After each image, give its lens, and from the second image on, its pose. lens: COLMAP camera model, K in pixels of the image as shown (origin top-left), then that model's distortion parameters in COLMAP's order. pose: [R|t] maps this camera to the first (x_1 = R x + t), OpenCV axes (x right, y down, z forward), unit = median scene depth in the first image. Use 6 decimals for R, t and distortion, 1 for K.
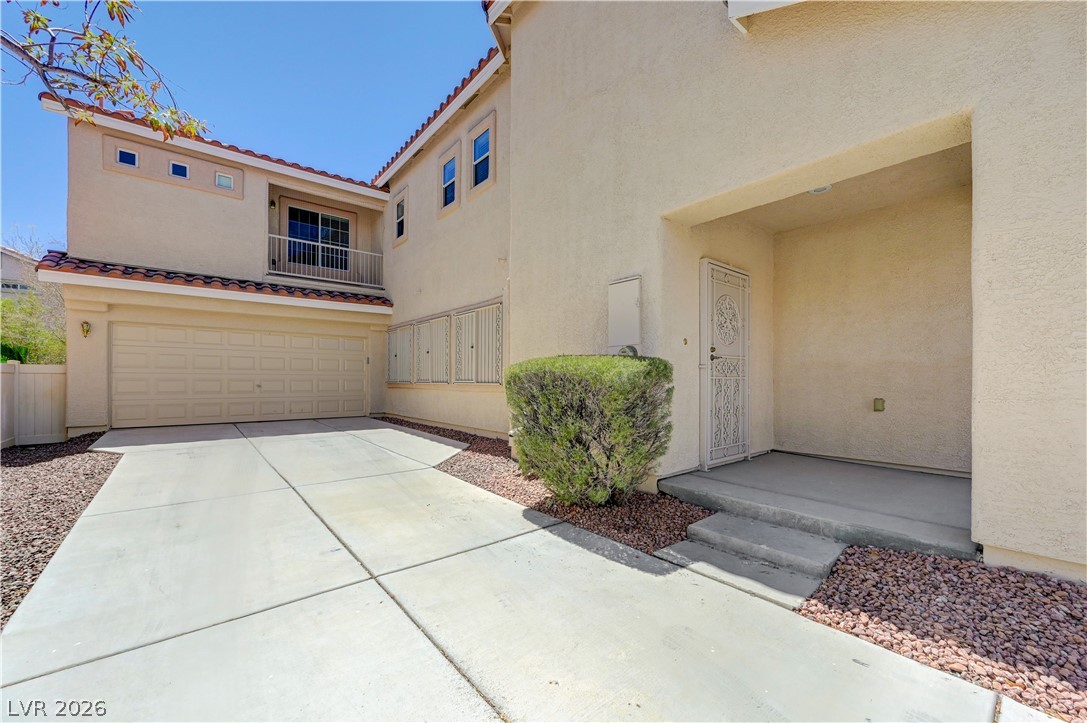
lens RADIAL K [[430.0, 0, 548.2], [0, 430.0, 377.8], [0, 0, 1]] dist [0.001850, 0.000003]
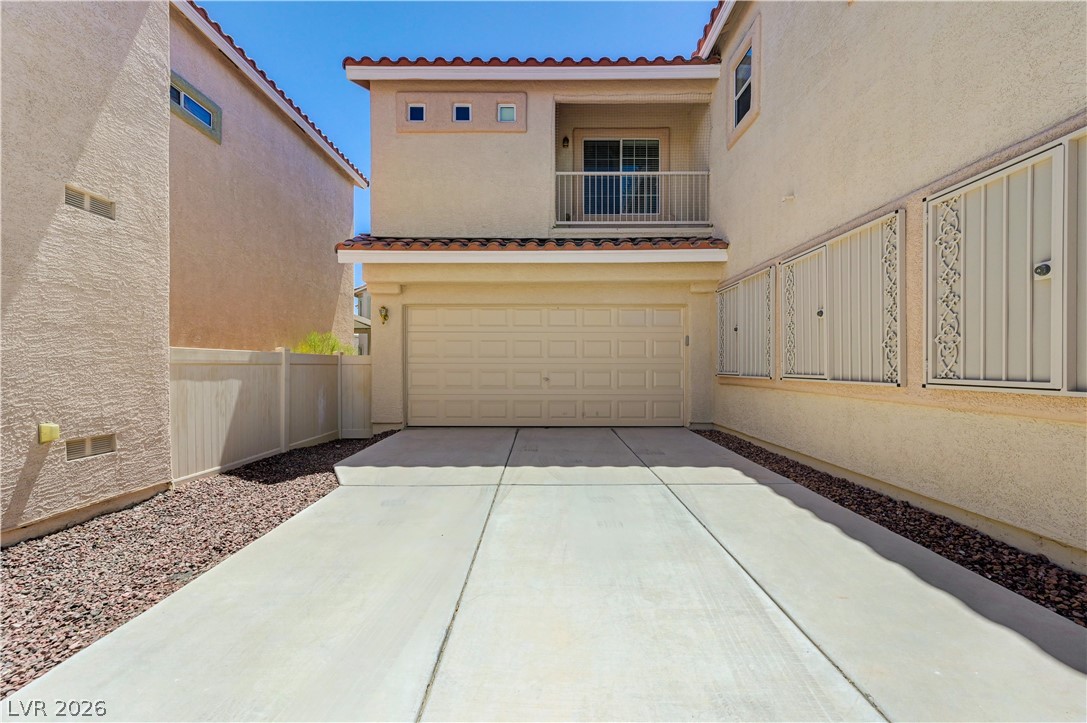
lens RADIAL K [[431.1, 0, 545.6], [0, 431.1, 365.9], [0, 0, 1]] dist [0.000518, -0.000027]
pose [[0.767489, -0.002407, -0.641057, -0.195173], [0.005623, 0.999980, 0.002978, -0.006327], [0.641037, -0.005890, 0.767487, 0.428721]]
